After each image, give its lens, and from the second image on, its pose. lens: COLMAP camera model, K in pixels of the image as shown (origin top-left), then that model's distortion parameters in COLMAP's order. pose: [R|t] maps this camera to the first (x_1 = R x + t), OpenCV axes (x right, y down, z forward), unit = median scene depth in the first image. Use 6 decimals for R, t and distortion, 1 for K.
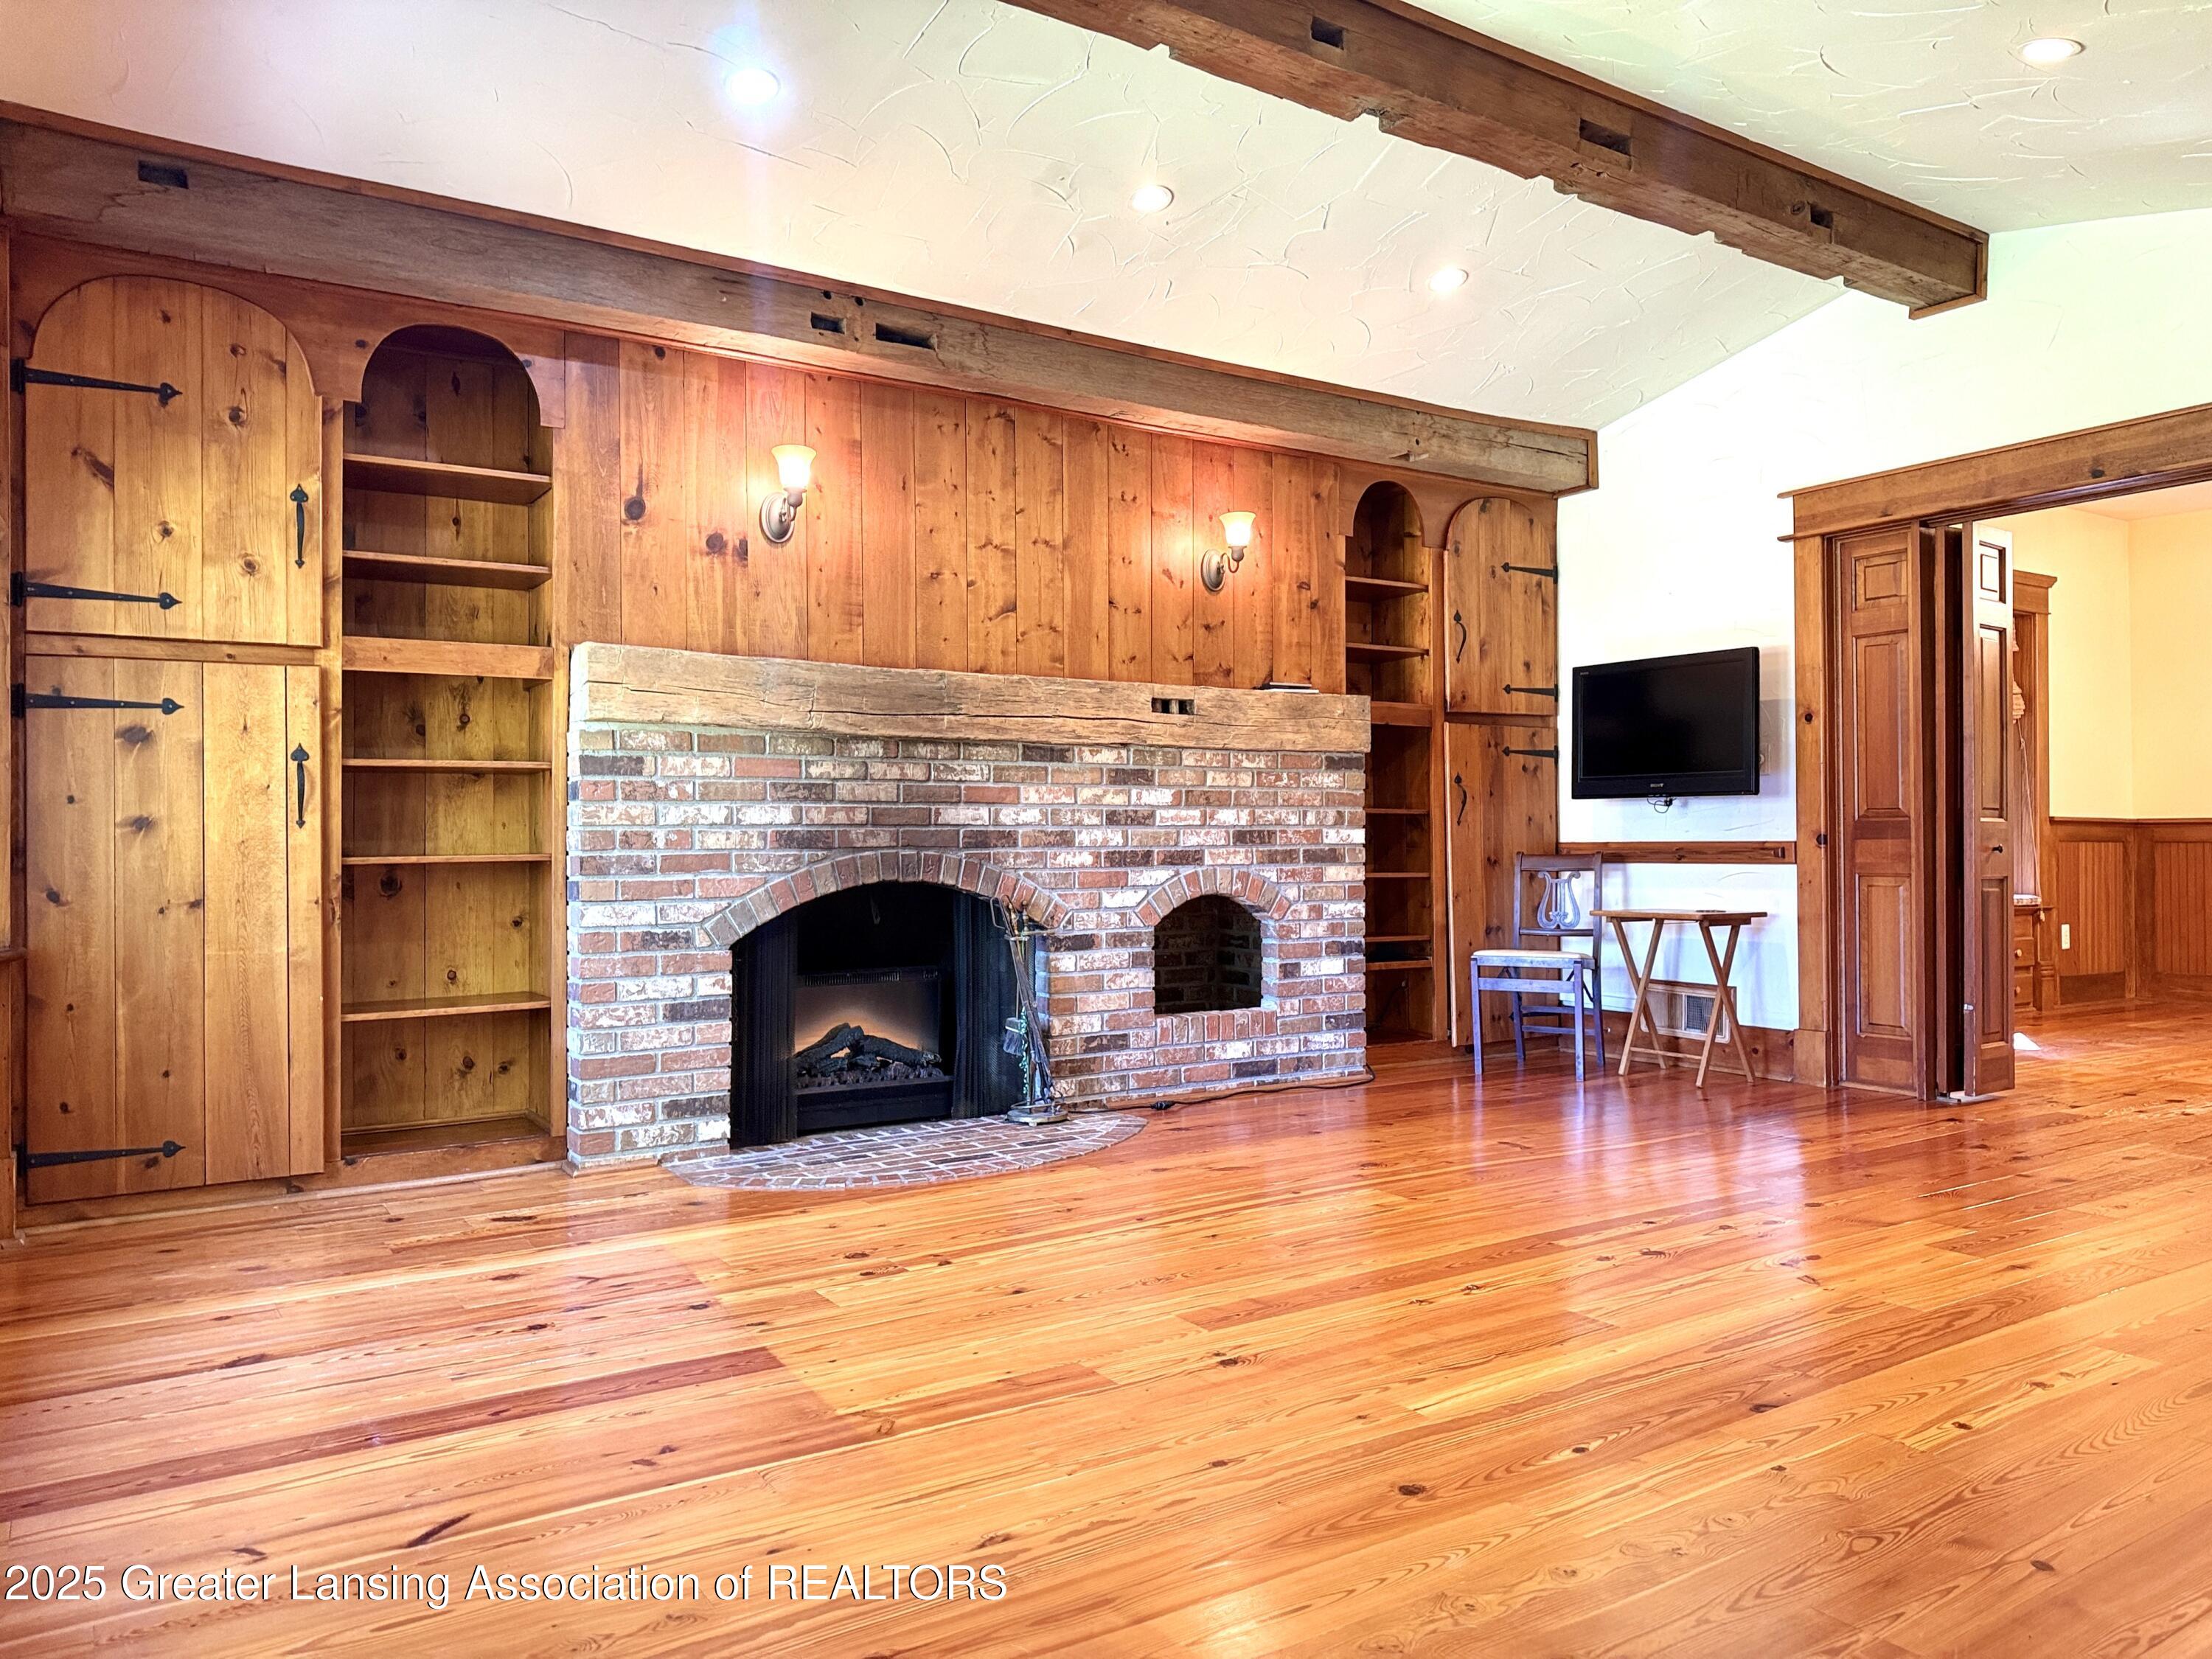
lens RADIAL K [[1541.0, 0, 1106.2], [0, 1541.0, 818.2], [0, 0, 1]] dist [0.119156, -0.139173]
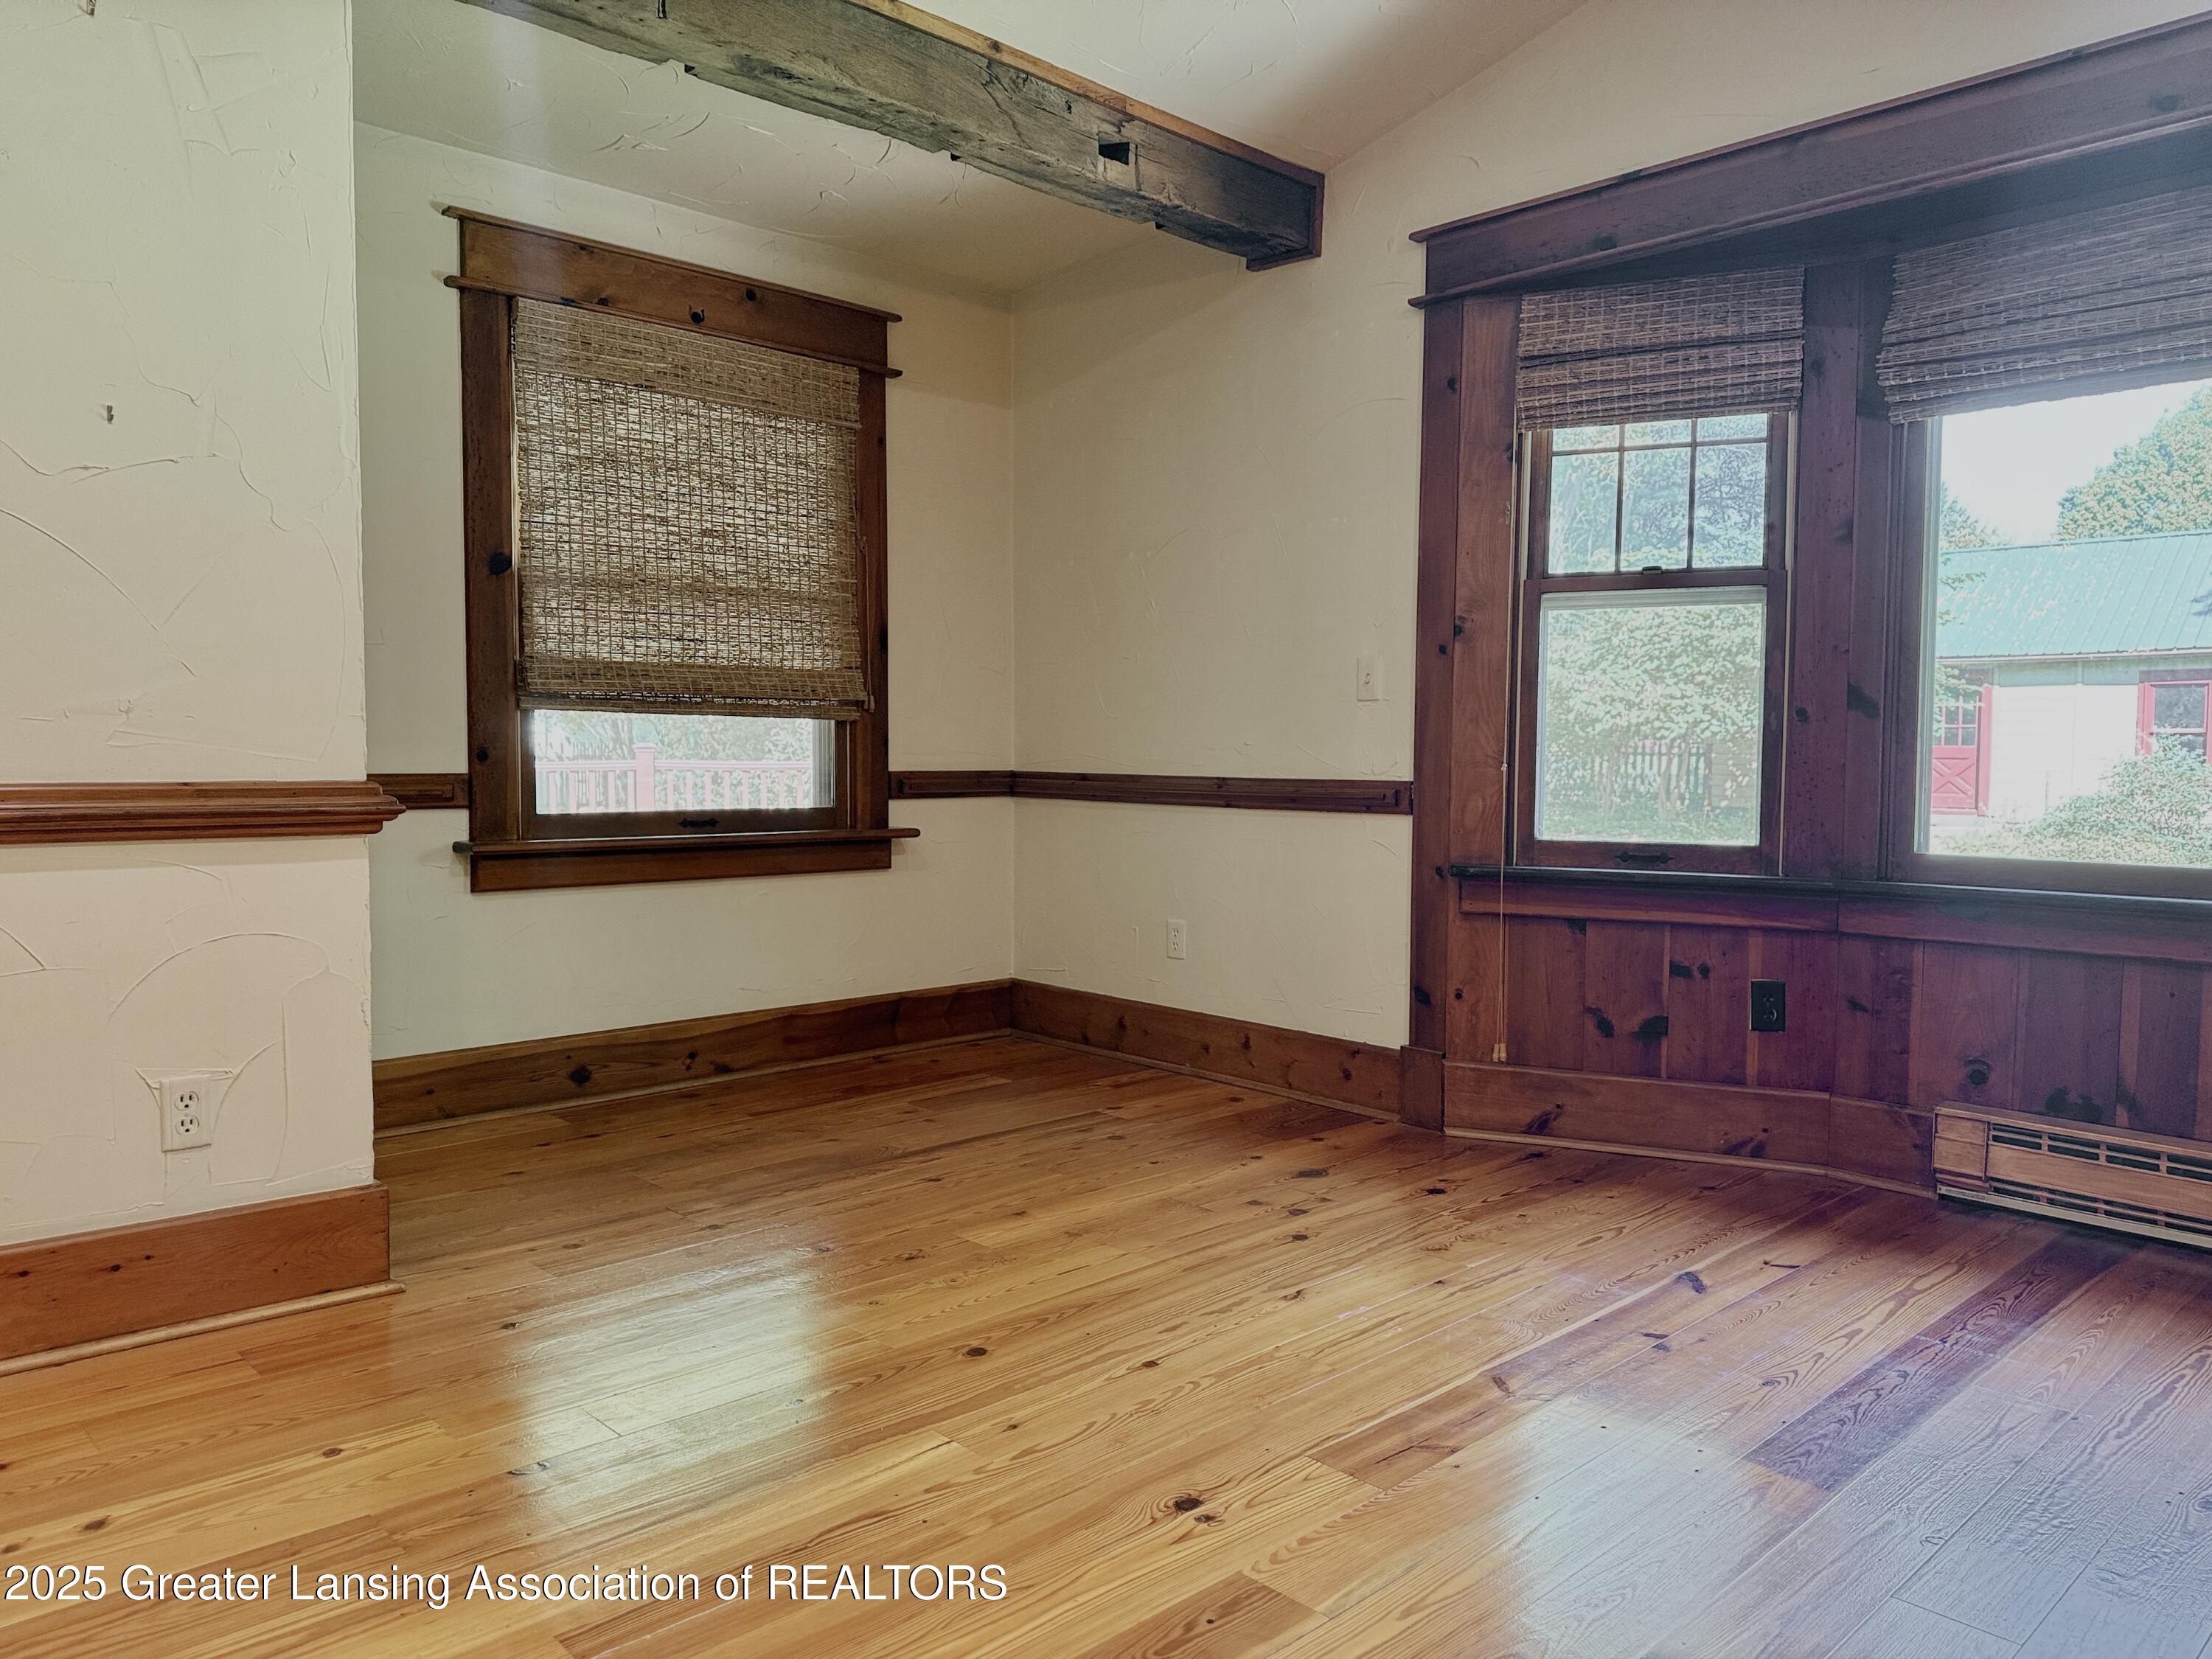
lens RADIAL K [[1554.6, 0, 1098.7], [0, 1554.6, 832.0], [0, 0, 1]] dist [0.115616, -0.141808]
pose [[-0.982575, 0.005954, -0.185769, 0.140129], [-0.001747, 0.999147, 0.041267, 0.004111], [0.185856, 0.040872, -0.981727, 0.940898]]
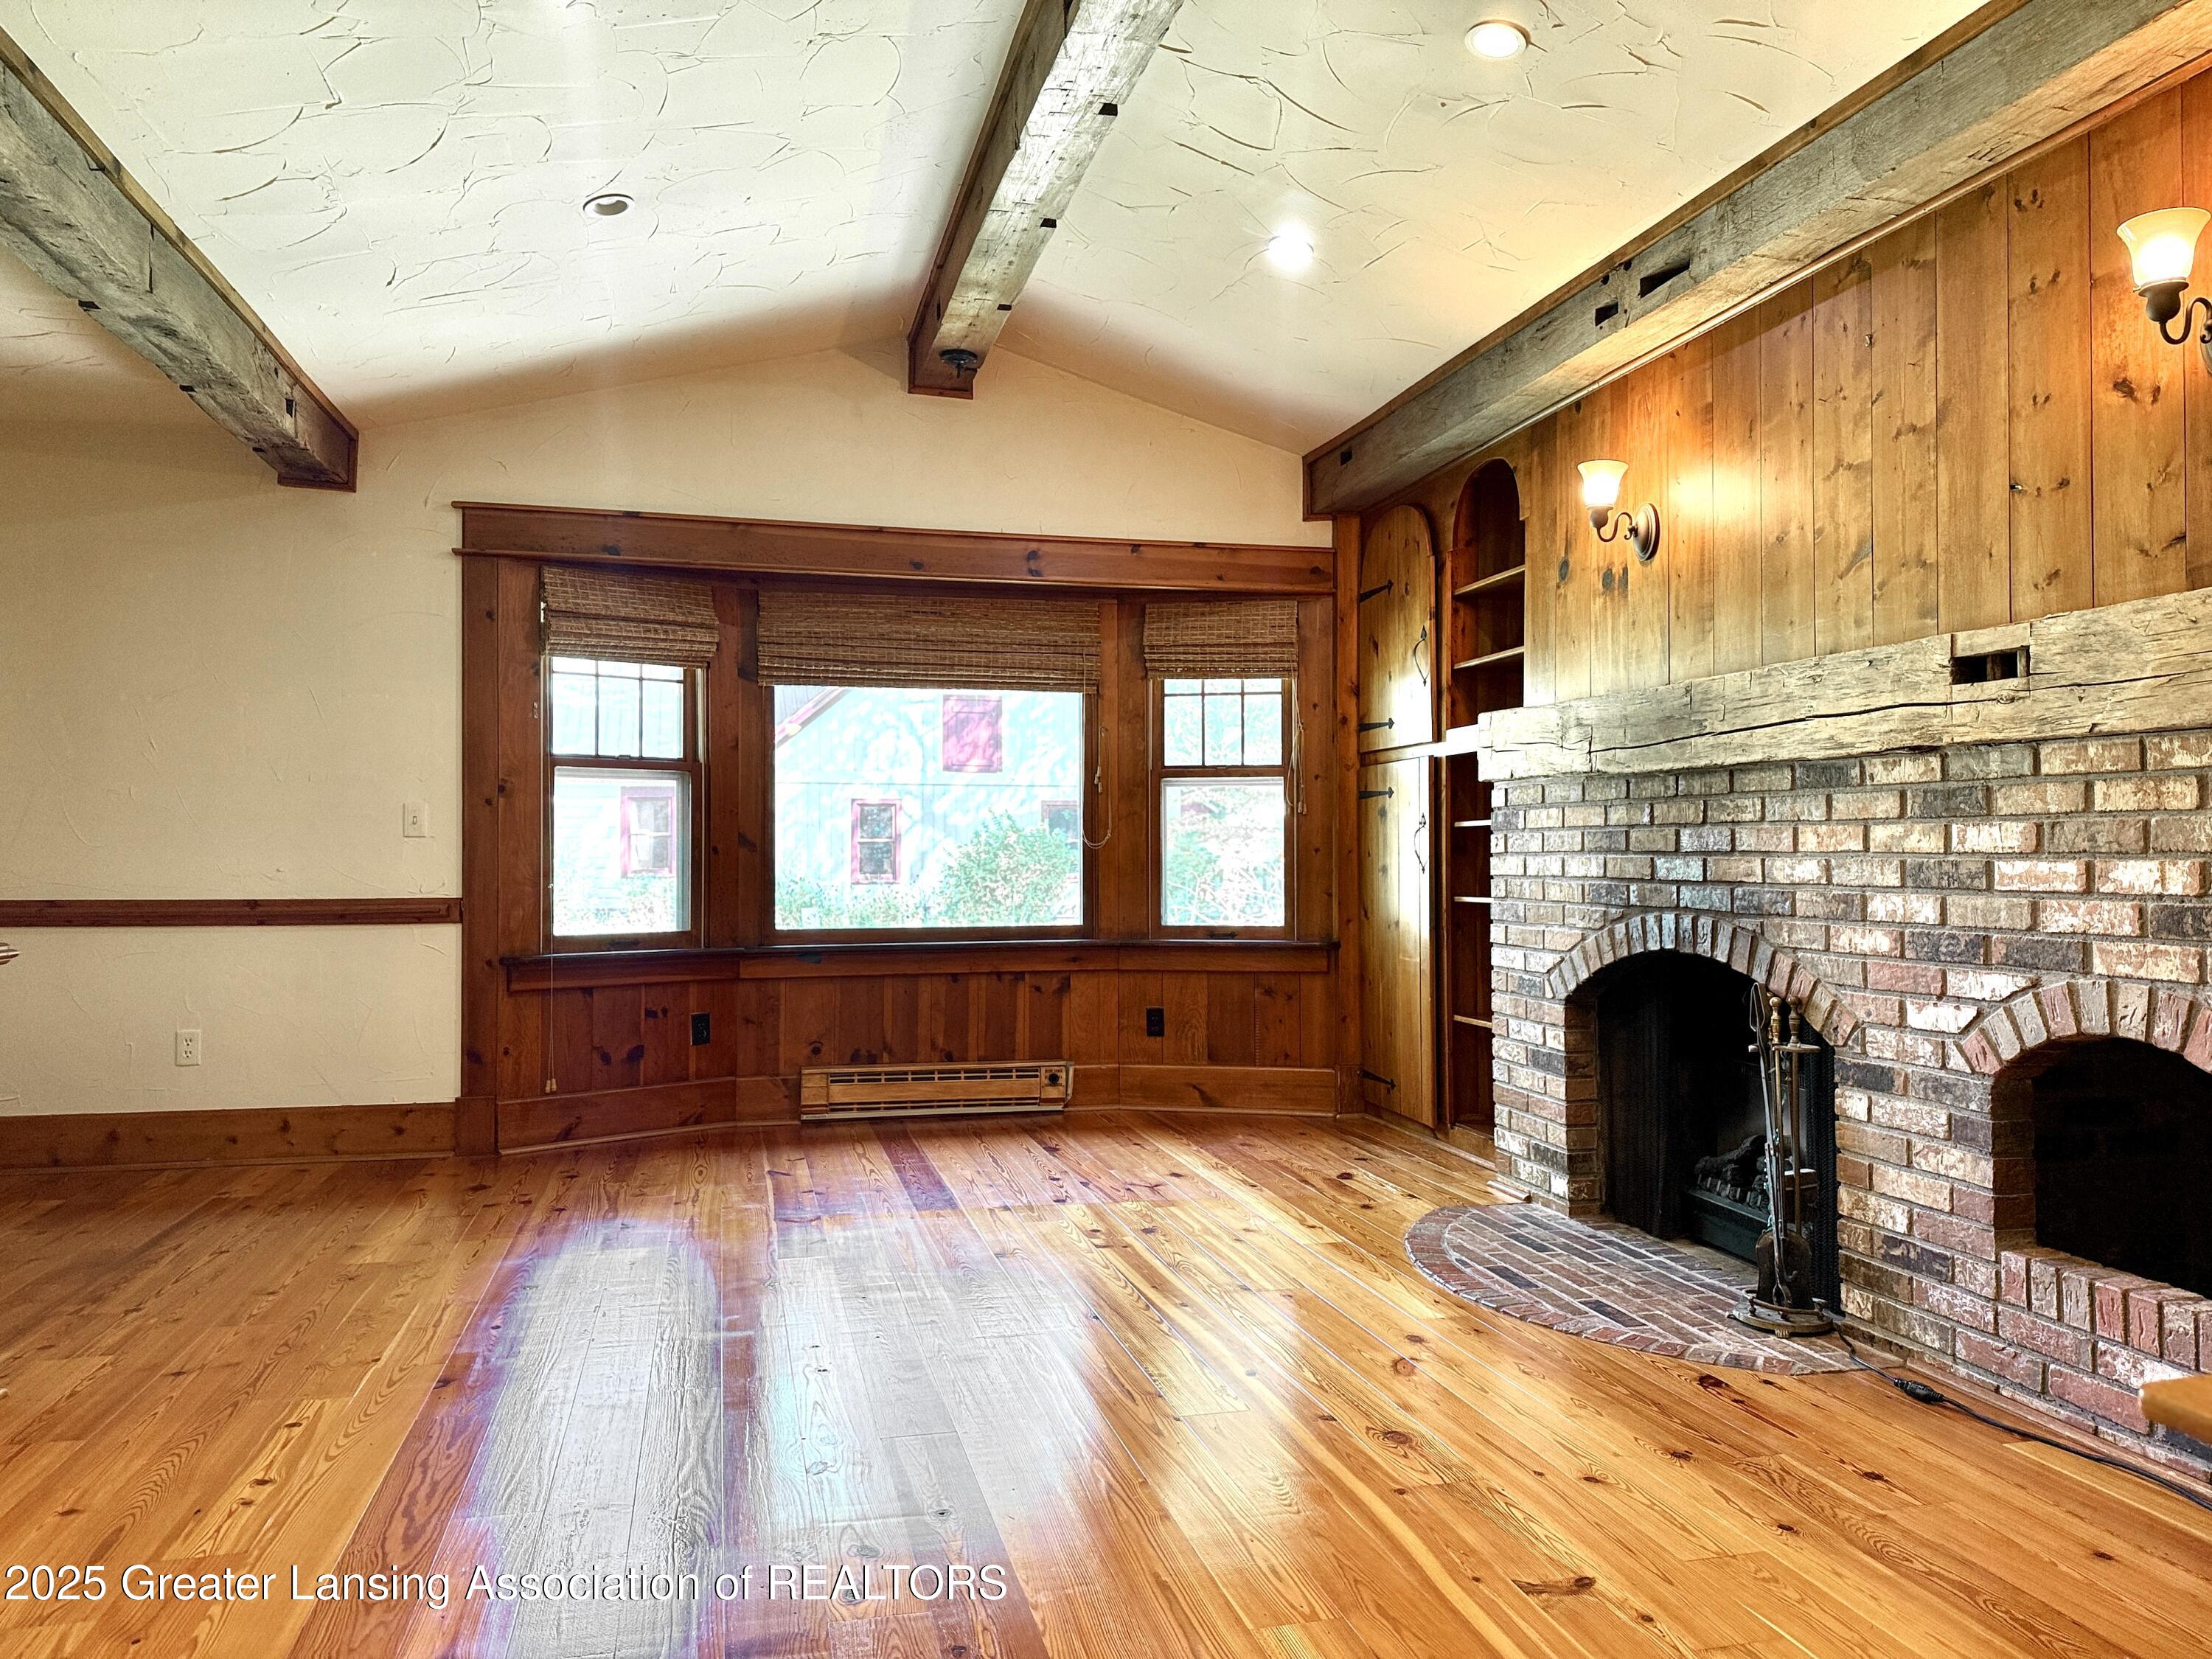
lens RADIAL K [[1554.6, 0, 1098.7], [0, 1554.6, 832.0], [0, 0, 1]] dist [0.115616, -0.141808]
pose [[-0.333085, -0.006476, -0.942874, 0.712299], [0.015243, 0.999809, -0.012252, -0.014743], [0.942773, -0.018453, -0.332923, 0.960773]]
